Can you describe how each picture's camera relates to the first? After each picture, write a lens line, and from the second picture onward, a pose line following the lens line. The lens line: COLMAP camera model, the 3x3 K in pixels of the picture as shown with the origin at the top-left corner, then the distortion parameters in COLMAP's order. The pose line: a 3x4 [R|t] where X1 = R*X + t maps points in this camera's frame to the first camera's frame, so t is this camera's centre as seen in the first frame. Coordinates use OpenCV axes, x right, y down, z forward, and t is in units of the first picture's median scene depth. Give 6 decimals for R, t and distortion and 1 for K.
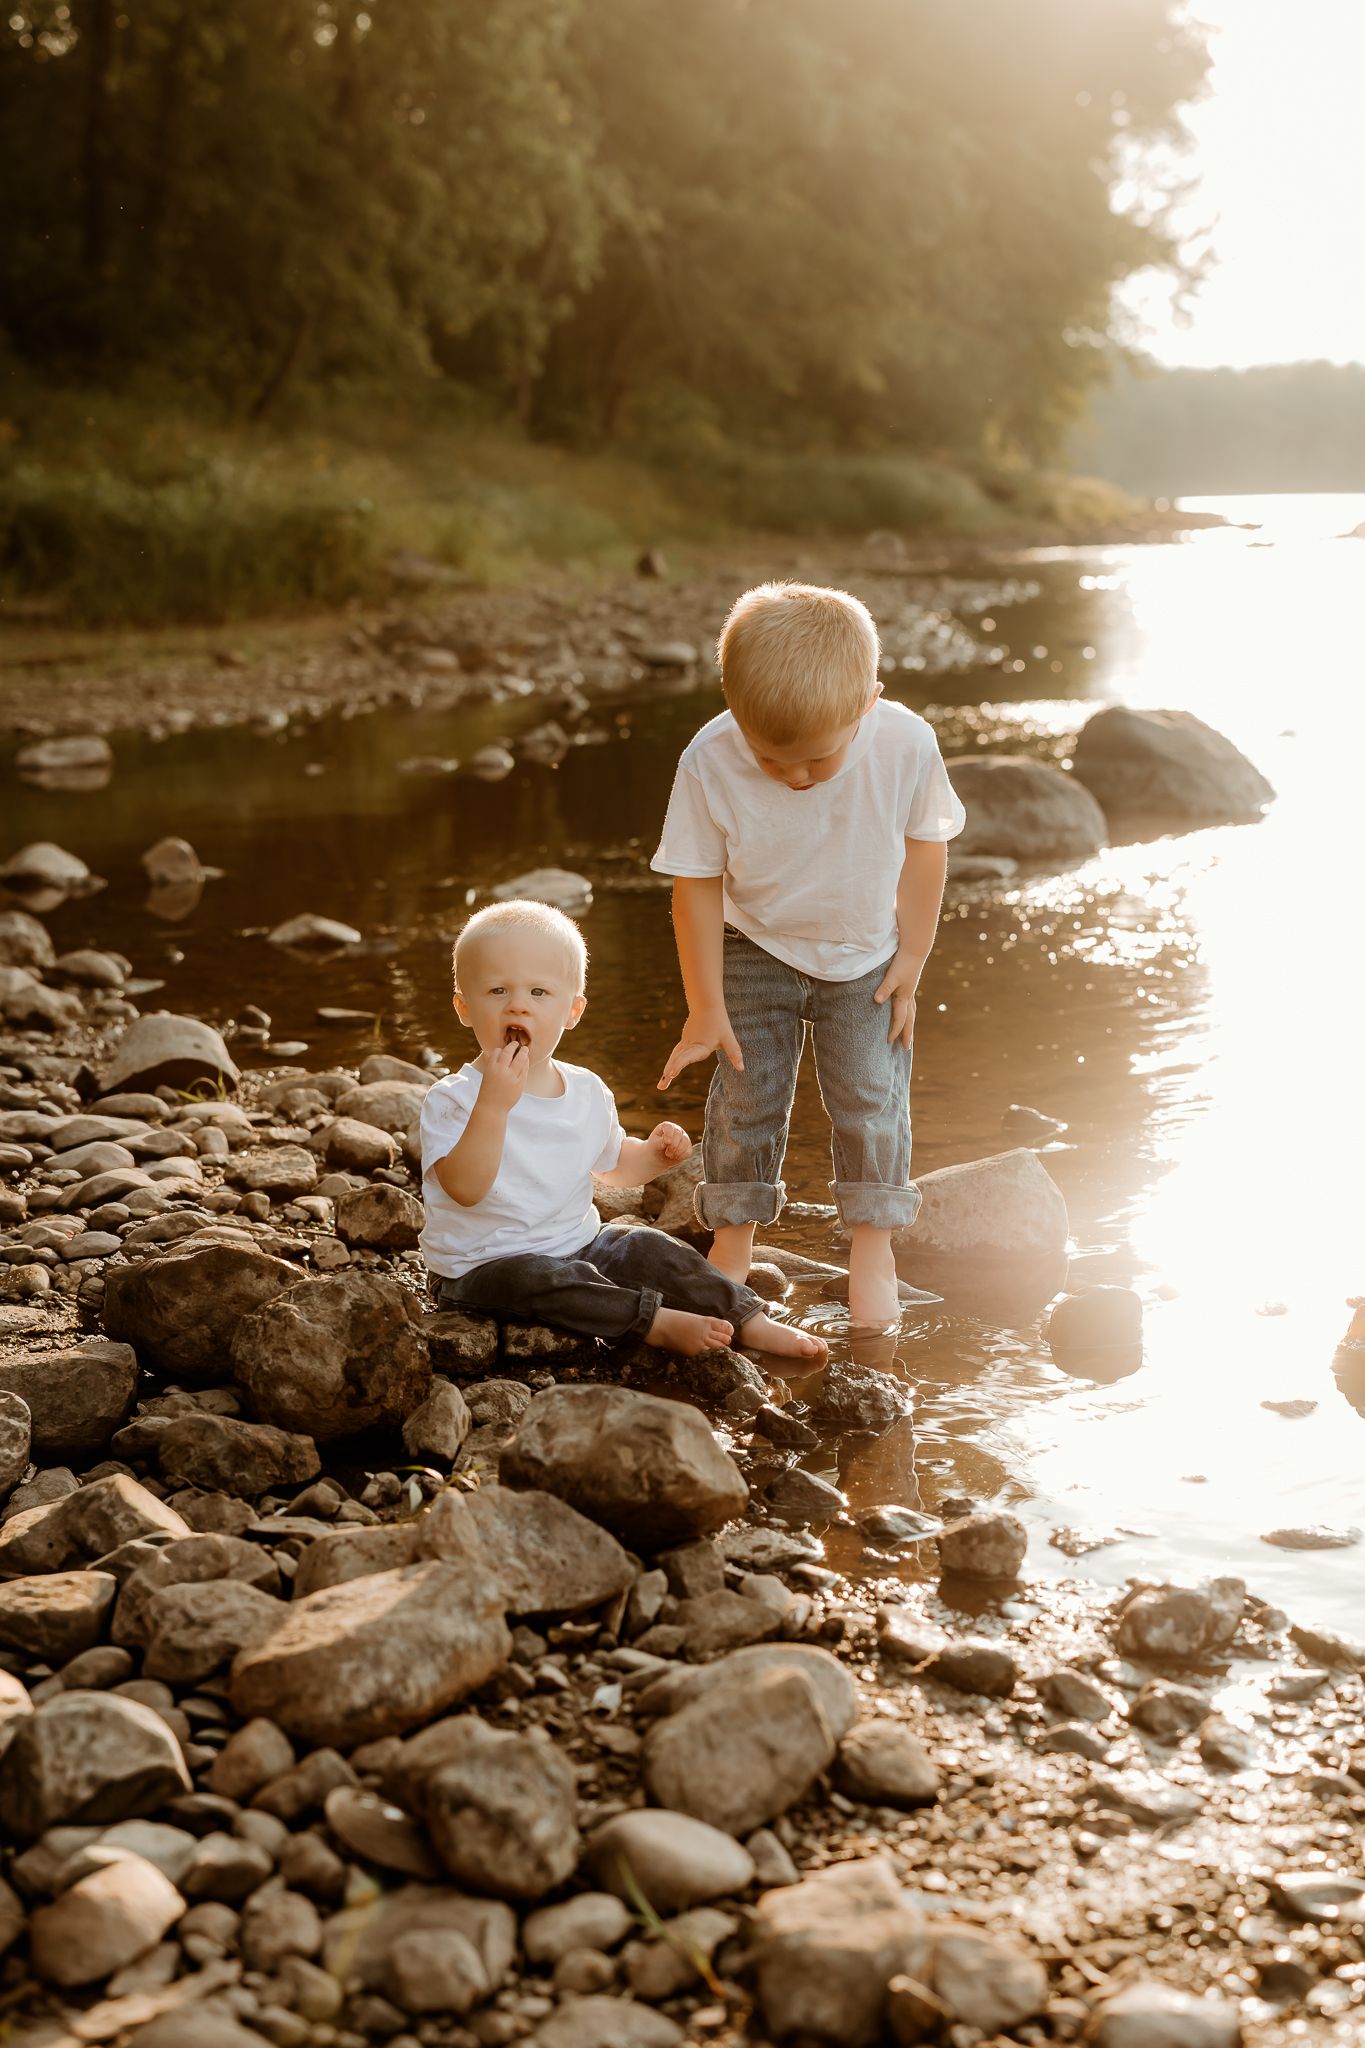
lens RADIAL K [[3022.8, 0, 632.5], [0, 3022.8, 1033.2], [0, 0, 1]] dist [0.017832, 0.000000]
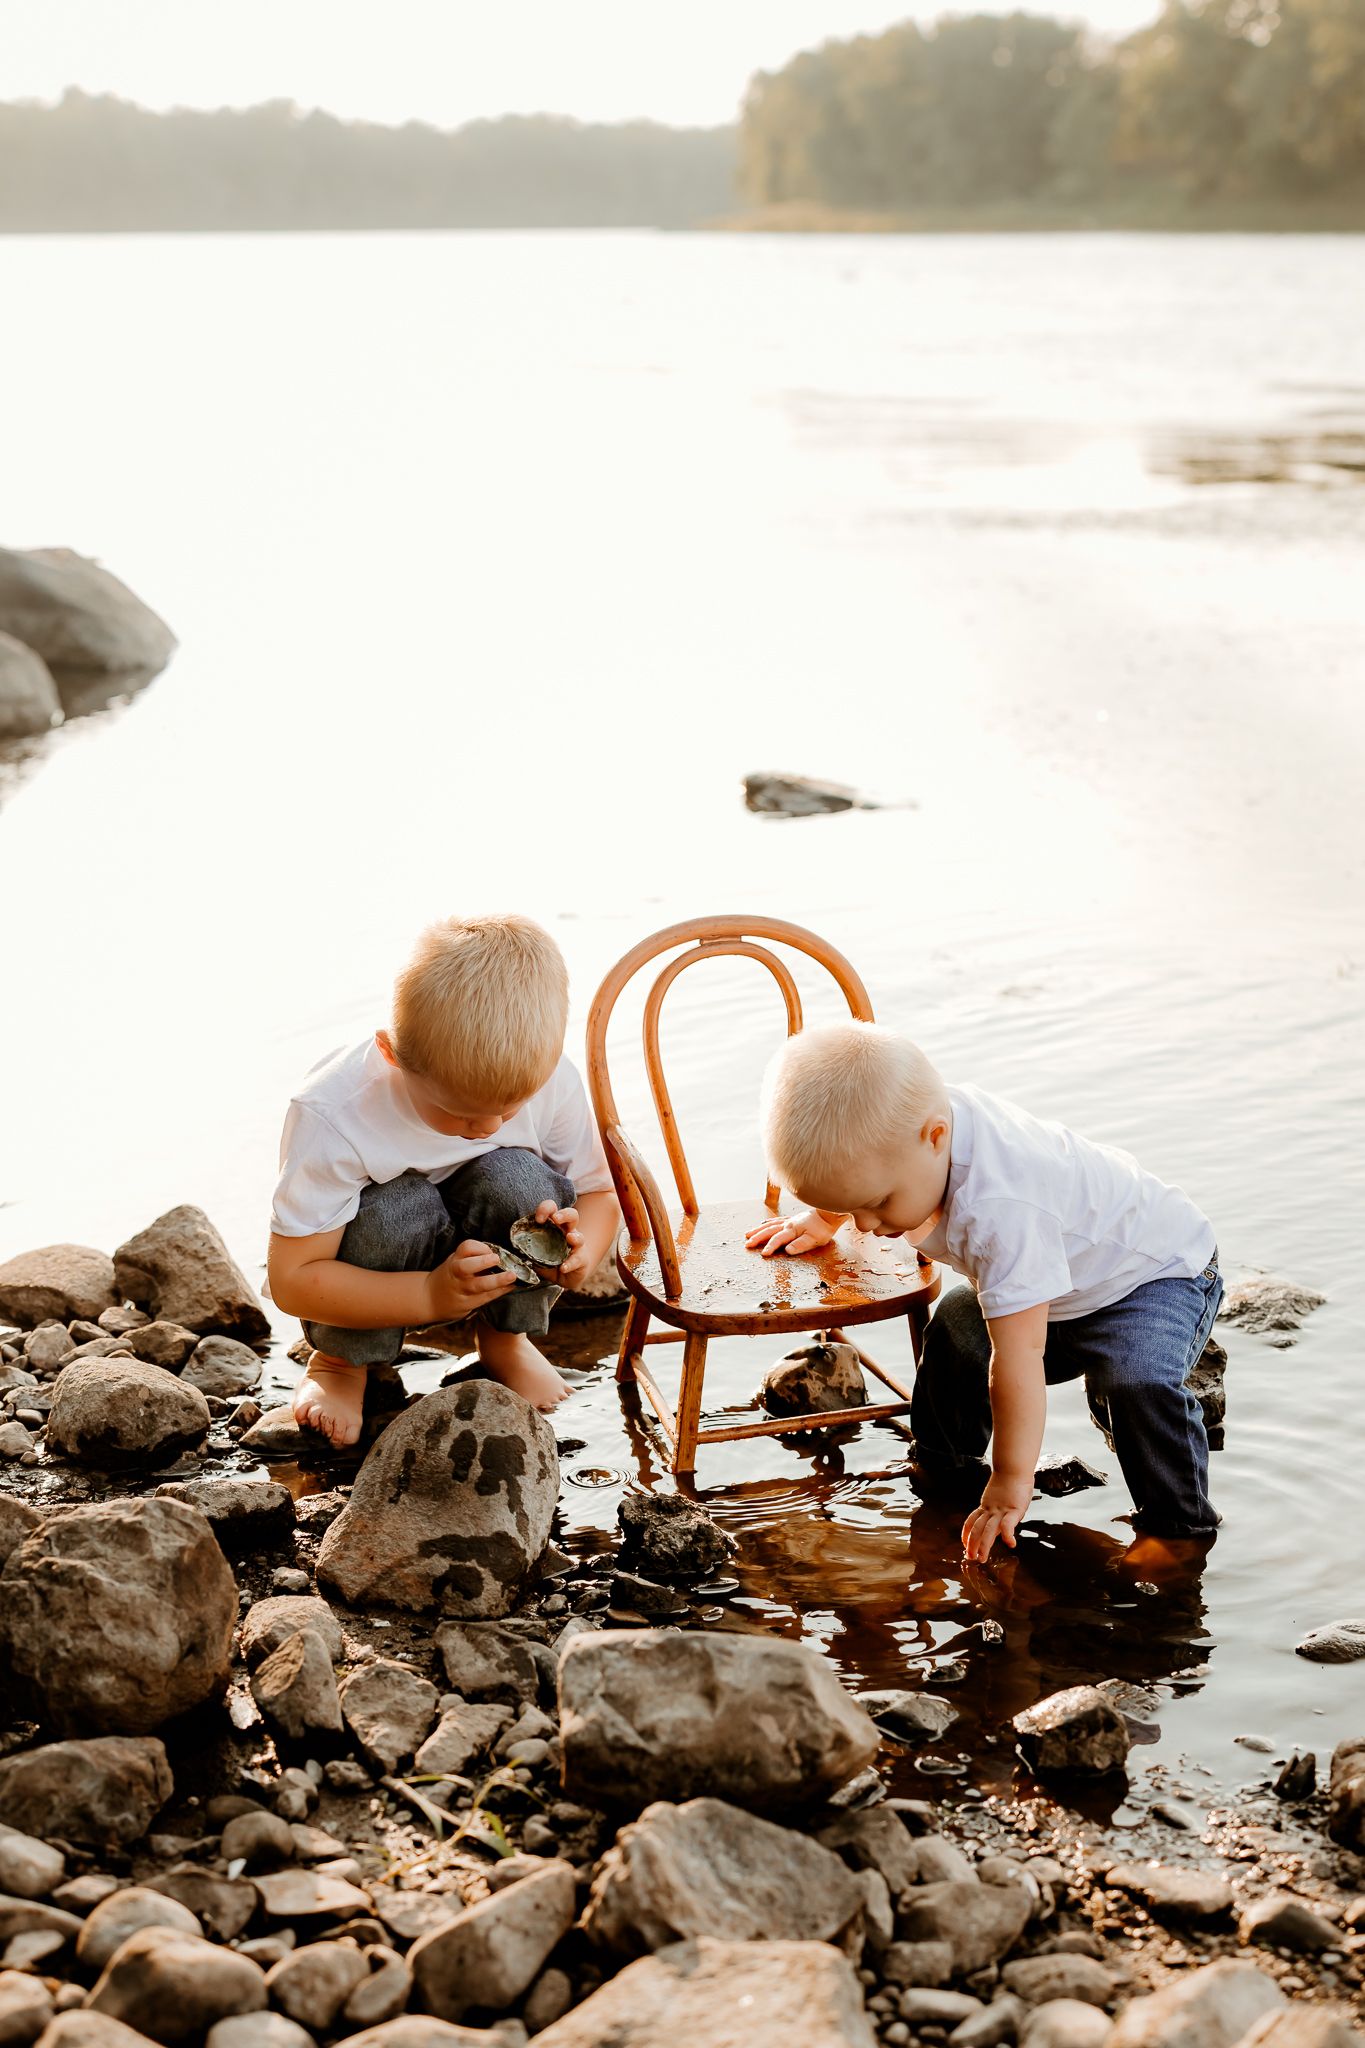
lens RADIAL K [[3213.6, 0, 652.5], [0, 3213.6, 1014.0], [0, 0, 1]] dist [0.019457, 0.000000]
pose [[0.880729, -0.095824, 0.463826, -0.347066], [0.067039, 0.994681, 0.078200, -0.097811], [-0.468853, -0.037779, 0.882468, 0.243371]]
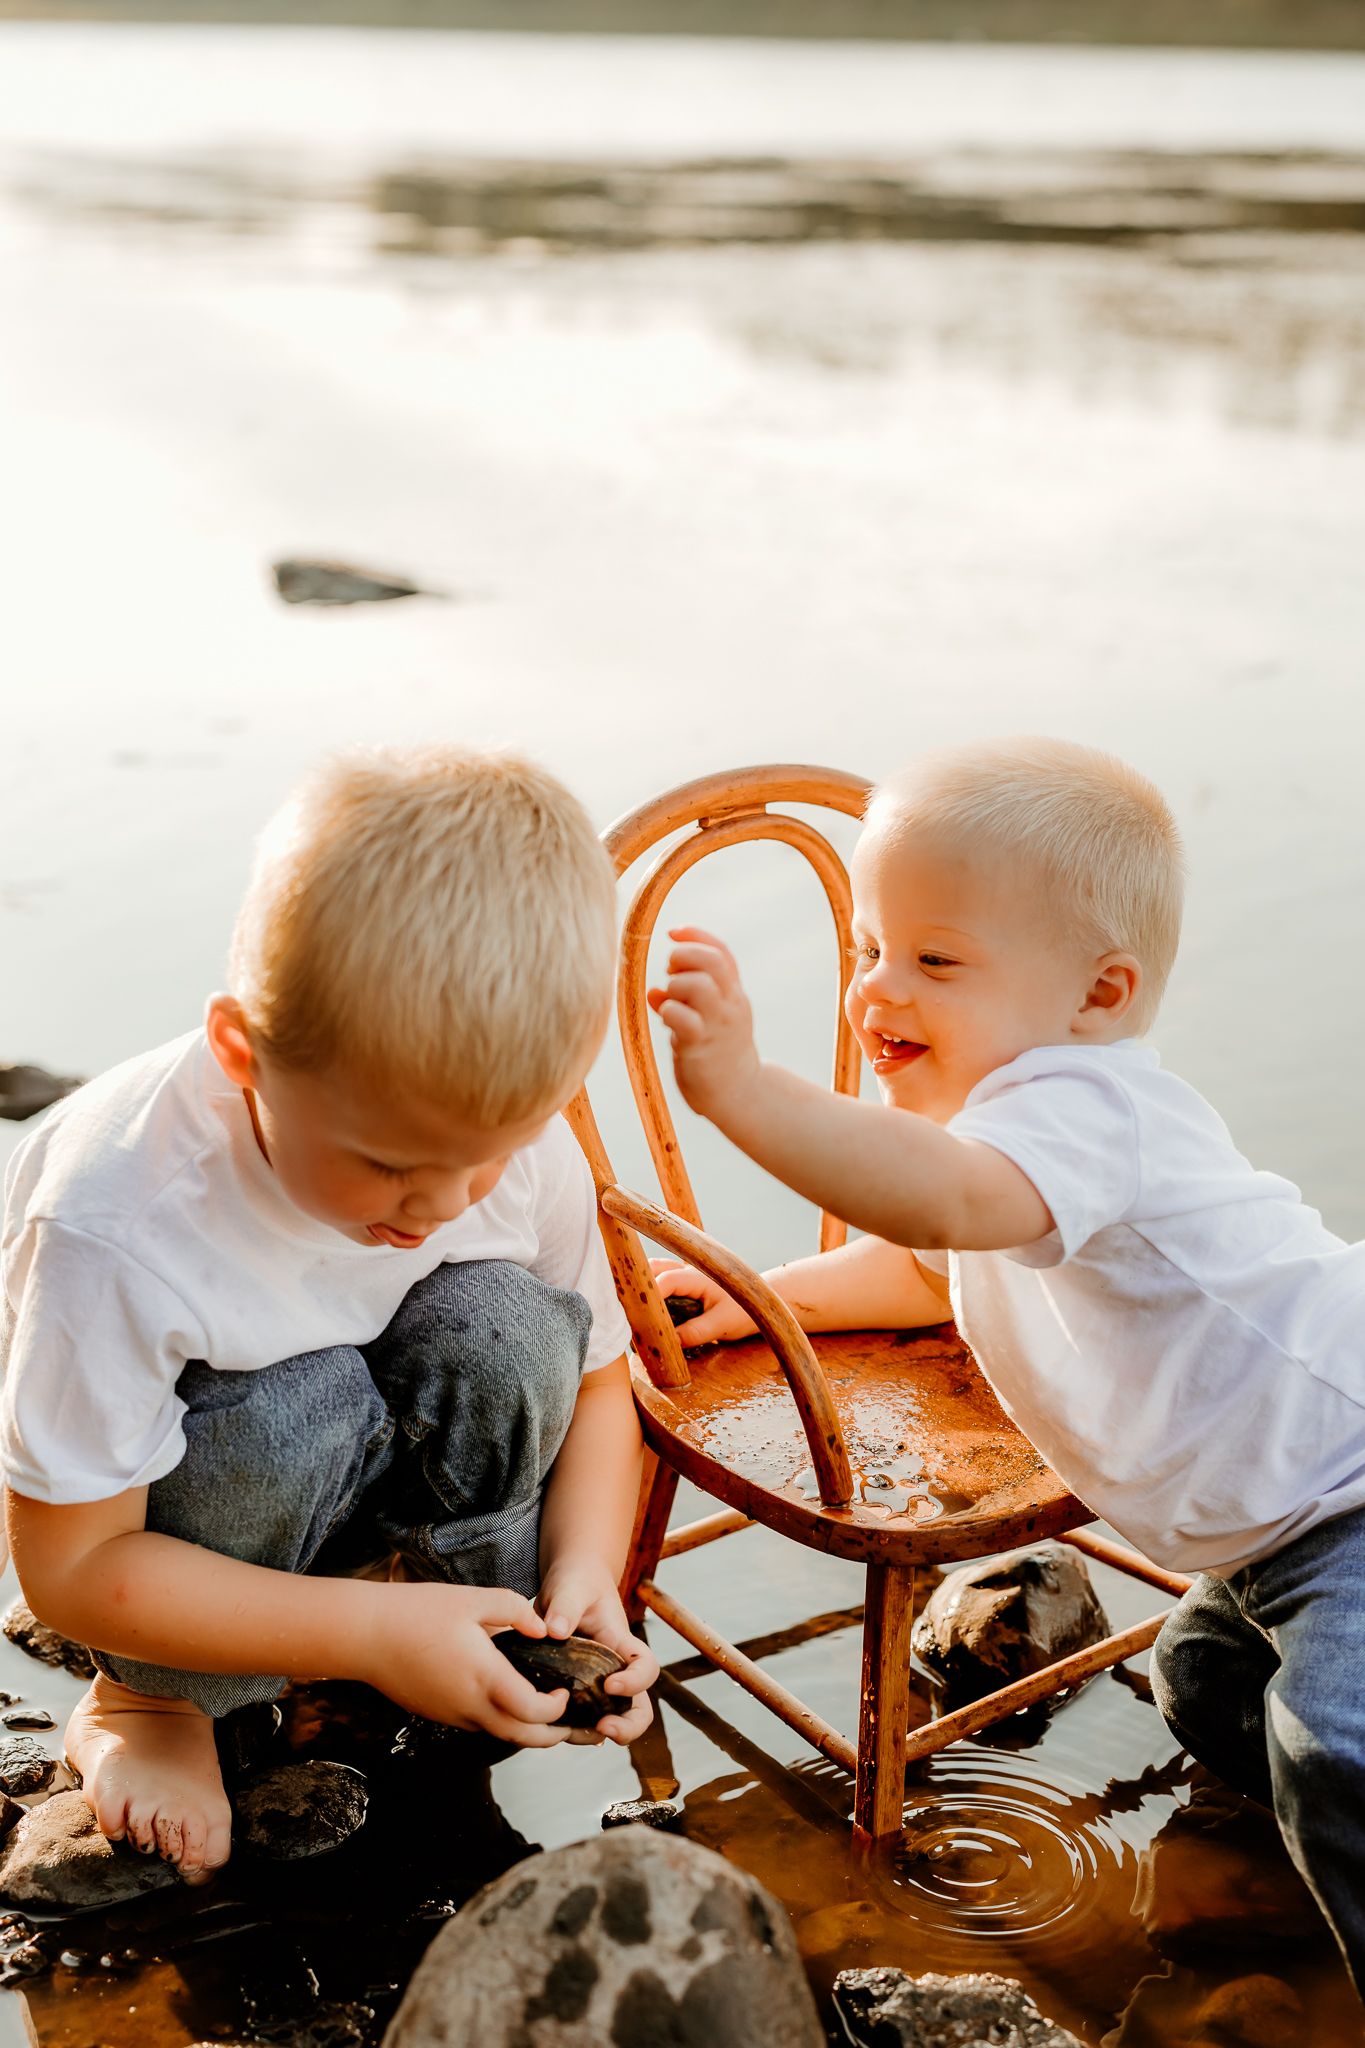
lens RADIAL K [[3022.8, 0, 674.5], [0, 3022.8, 1014.7], [0, 0, 1]] dist [0.017832, 0.000000]
pose [[0.730520, -0.170730, 0.661205, -0.214763], [0.078807, 0.982851, 0.166713, -0.097389], [-0.678329, -0.069679, 0.731447, 0.789778]]
